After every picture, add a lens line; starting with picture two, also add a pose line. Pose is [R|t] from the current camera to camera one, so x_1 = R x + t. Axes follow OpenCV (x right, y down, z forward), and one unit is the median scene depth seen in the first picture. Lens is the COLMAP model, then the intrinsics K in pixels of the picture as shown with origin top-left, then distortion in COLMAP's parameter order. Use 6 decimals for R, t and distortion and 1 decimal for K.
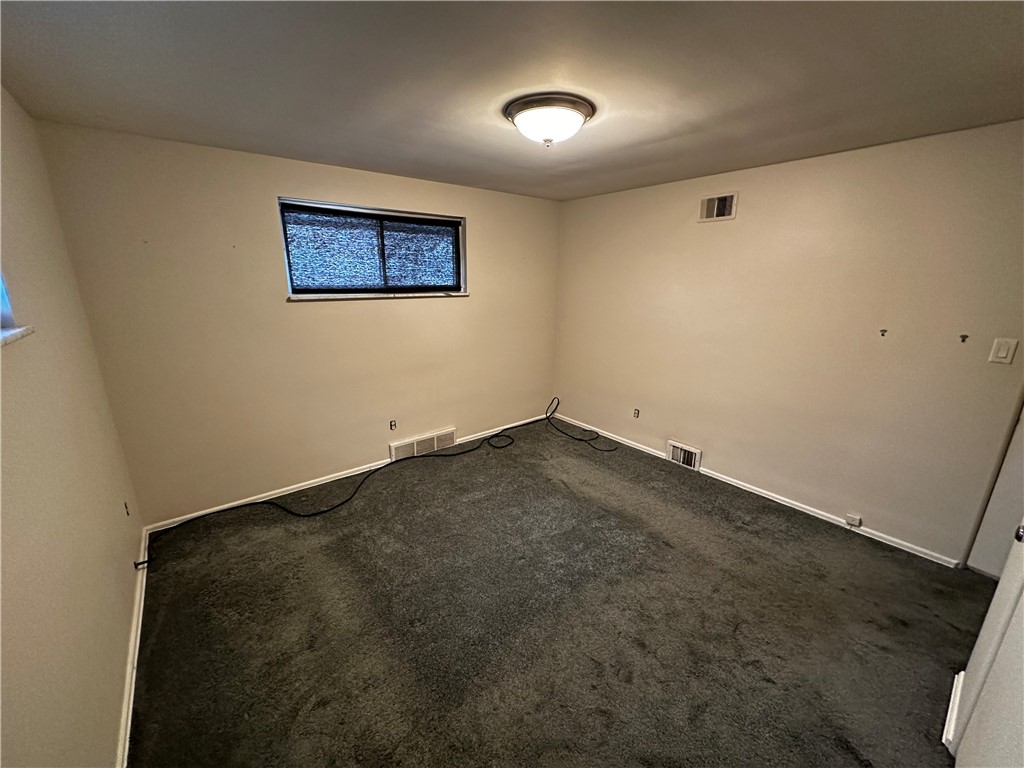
lens RADIAL K [[408.8, 0, 511.8], [0, 408.8, 385.1], [0, 0, 1]] dist [-0.001819, -0.000031]
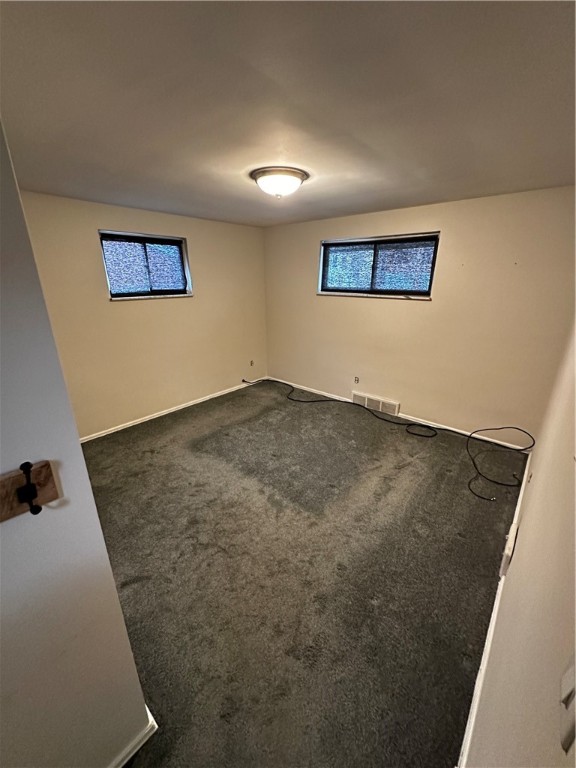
lens RADIAL K [[306.6, 0, 287.9], [0, 306.6, 385.8], [0, 0, 1]] dist [-0.001819, -0.000031]
pose [[0.180994, 0.326862, -0.927579, 0.799252], [-0.254004, 0.926693, 0.276987, -0.147684], [0.950117, 0.185476, 0.250750, 0.495073]]
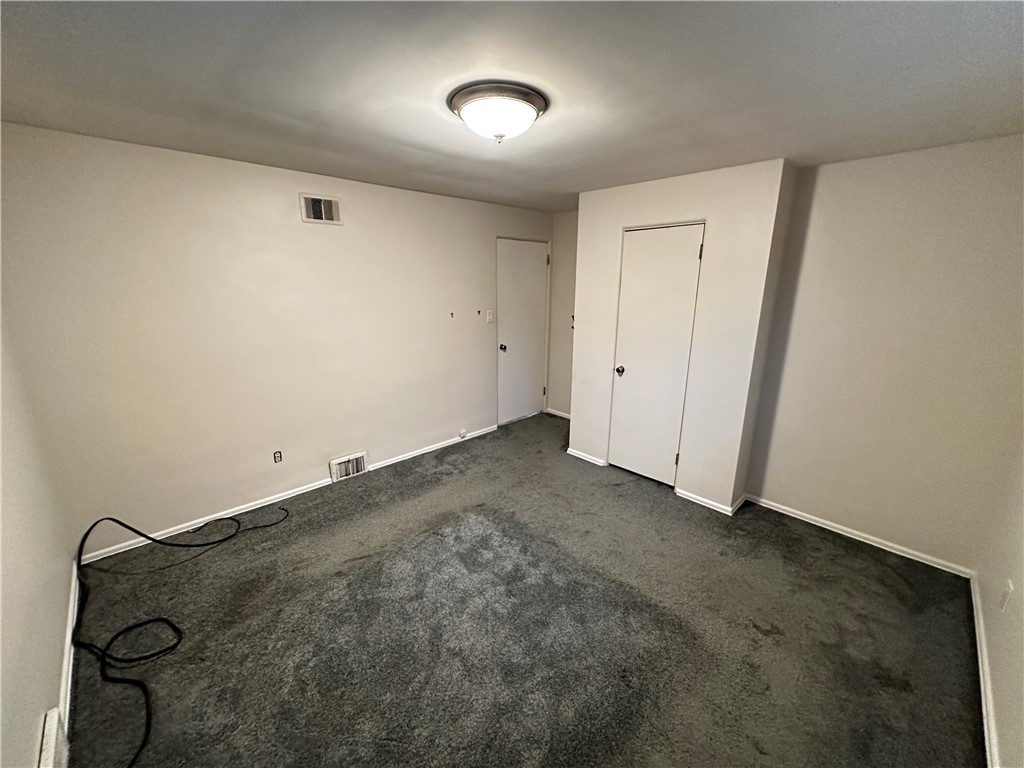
lens RADIAL K [[408.8, 0, 511.6], [0, 408.8, 385.2], [0, 0, 1]] dist [-0.001819, -0.000031]
pose [[-0.087262, -0.257317, 0.962379, -0.526537], [0.256653, 0.927645, 0.271302, -0.181309], [-0.962556, 0.270672, -0.014907, 0.640960]]
